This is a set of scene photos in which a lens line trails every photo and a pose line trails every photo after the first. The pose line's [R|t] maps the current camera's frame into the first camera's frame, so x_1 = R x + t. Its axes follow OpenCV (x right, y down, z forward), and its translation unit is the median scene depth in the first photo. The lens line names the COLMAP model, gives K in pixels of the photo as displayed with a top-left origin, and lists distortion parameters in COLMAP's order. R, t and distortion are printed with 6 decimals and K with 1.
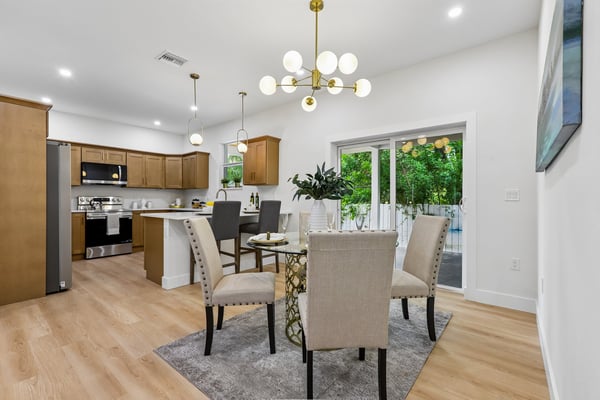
lens RADIAL K [[268.9, 0, 298.8], [0, 268.9, 199.1], [0, 0, 1]] dist [0.001599, 0.002455]
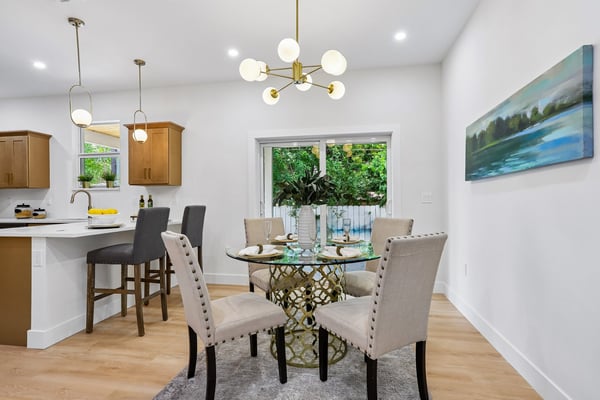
lens RADIAL K [[308.5, 0, 301.5], [0, 308.5, 200.6], [0, 0, 1]] dist [0.004931, 0.006147]
pose [[0.874026, -0.010080, 0.485775, -0.339579], [0.009591, 0.999948, 0.003492, -0.012898], [-0.485785, 0.001606, 0.874077, 0.061956]]
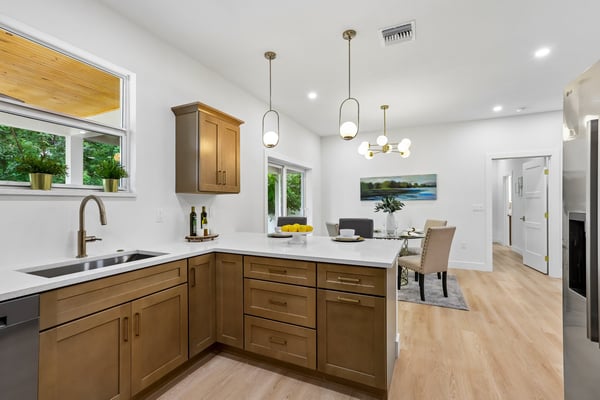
lens RADIAL K [[268.9, 0, 297.3], [0, 268.9, 202.2], [0, 0, 1]] dist [0.001599, 0.002455]
pose [[-0.249584, -0.000292, 0.968353, -1.215580], [0.000367, 1.000000, 0.000396, -0.054270], [-0.968353, 0.000455, -0.249584, 1.580788]]
